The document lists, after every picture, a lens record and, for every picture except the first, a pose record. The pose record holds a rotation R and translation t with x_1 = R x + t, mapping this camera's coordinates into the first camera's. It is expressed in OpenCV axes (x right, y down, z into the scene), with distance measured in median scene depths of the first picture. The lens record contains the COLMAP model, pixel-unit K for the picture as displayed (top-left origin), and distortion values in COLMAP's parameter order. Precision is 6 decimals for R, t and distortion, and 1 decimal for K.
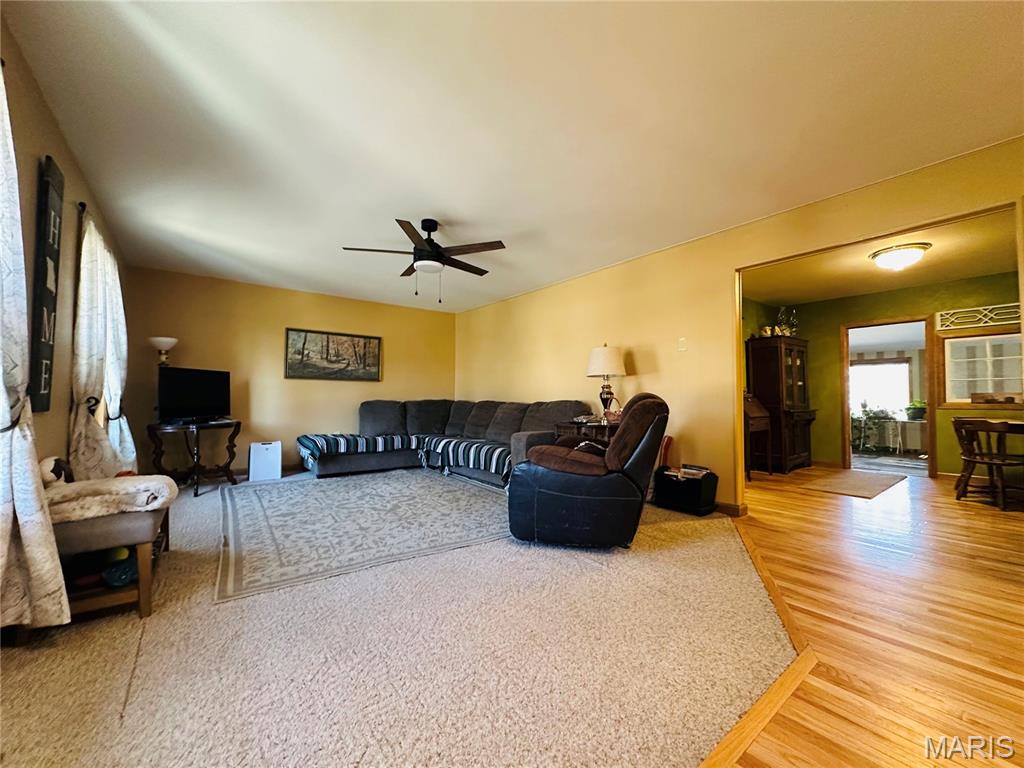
lens RADIAL K [[410.3, 0, 511.1], [0, 410.3, 385.6], [0, 0, 1]] dist [-0.000762, -0.000029]
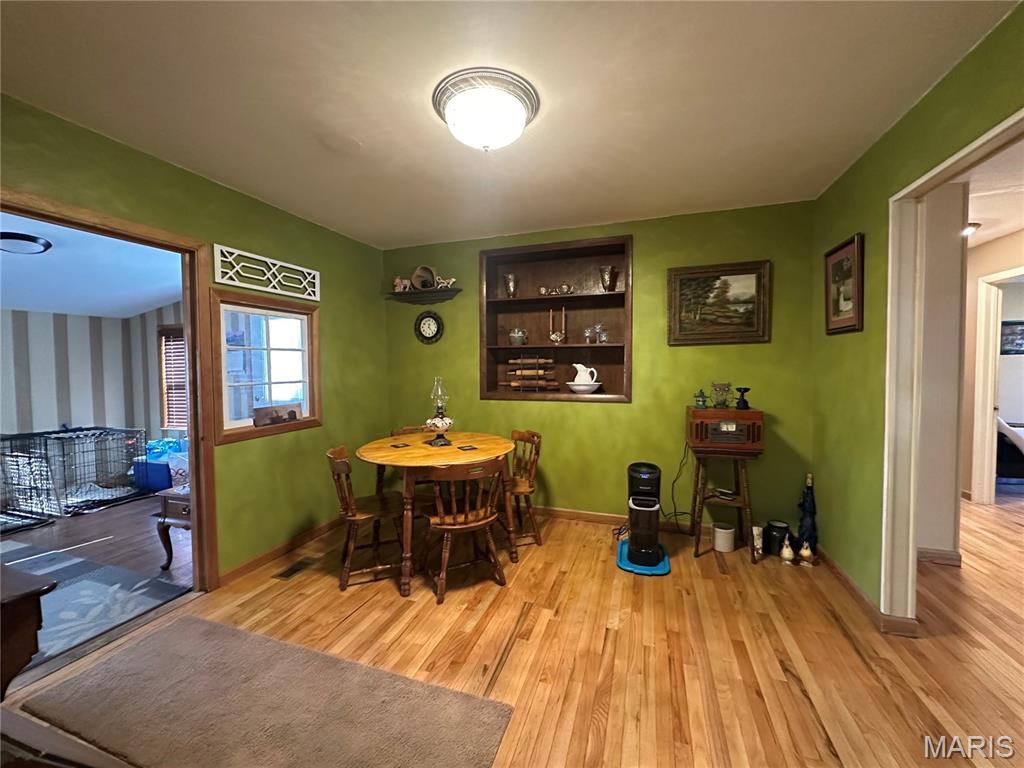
lens RADIAL K [[410.3, 0, 510.9], [0, 410.3, 382.0], [0, 0, 1]] dist [-0.000762, -0.000029]
pose [[-0.549790, -0.026124, 0.834894, 0.466694], [-0.015113, 0.999658, 0.021327, -0.035159], [-0.835166, -0.000892, -0.549997, 1.020250]]
